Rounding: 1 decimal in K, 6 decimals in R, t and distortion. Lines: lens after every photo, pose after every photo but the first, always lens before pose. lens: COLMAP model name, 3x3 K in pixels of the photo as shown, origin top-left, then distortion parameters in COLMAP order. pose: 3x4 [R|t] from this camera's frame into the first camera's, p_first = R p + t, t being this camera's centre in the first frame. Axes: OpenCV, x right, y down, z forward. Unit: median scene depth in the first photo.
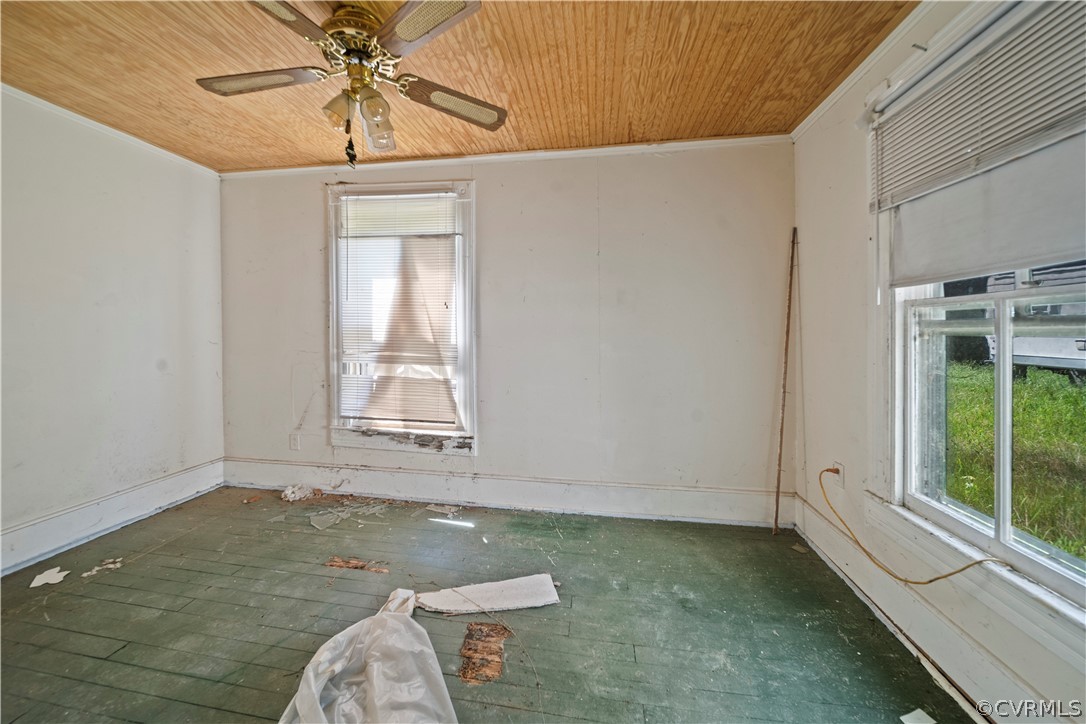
lens RADIAL K [[392.5, 0, 538.4], [0, 392.5, 334.8], [0, 0, 1]] dist [-0.000410, -0.000039]
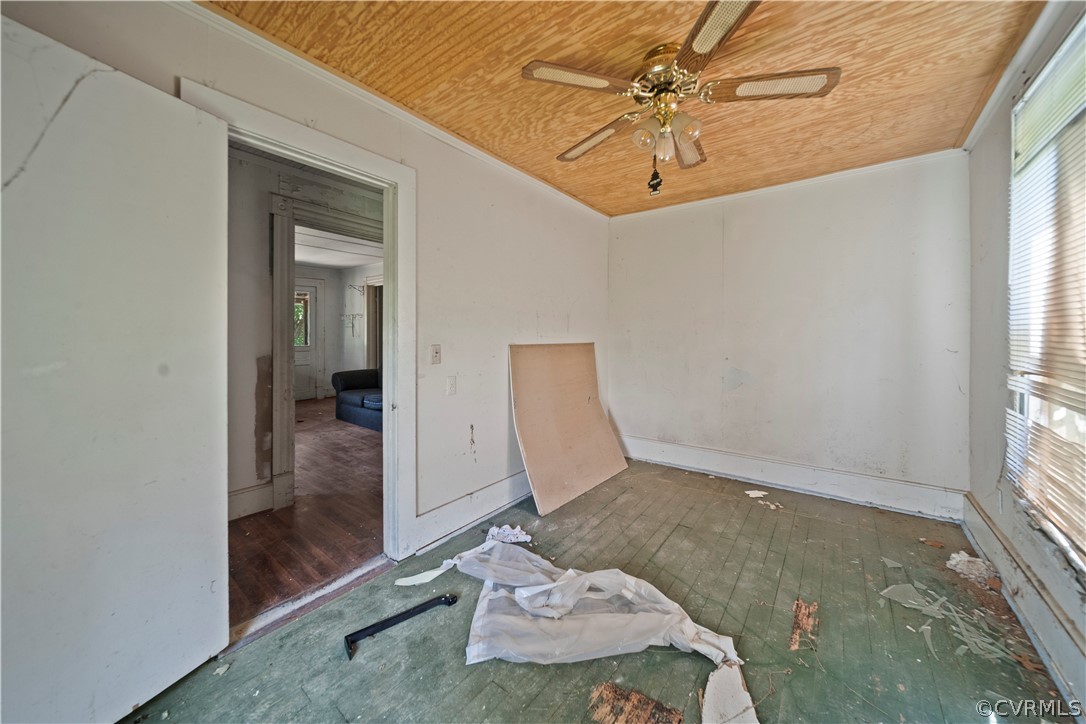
lens RADIAL K [[399.3, 0, 542.8], [0, 399.3, 347.2], [0, 0, 1]] dist [-0.000695, -0.000099]
pose [[-0.479322, 0.014929, -0.877512, 0.456938], [-0.007721, 0.999745, 0.021226, 0.000306], [0.877605, 0.016949, -0.479085, 0.809066]]
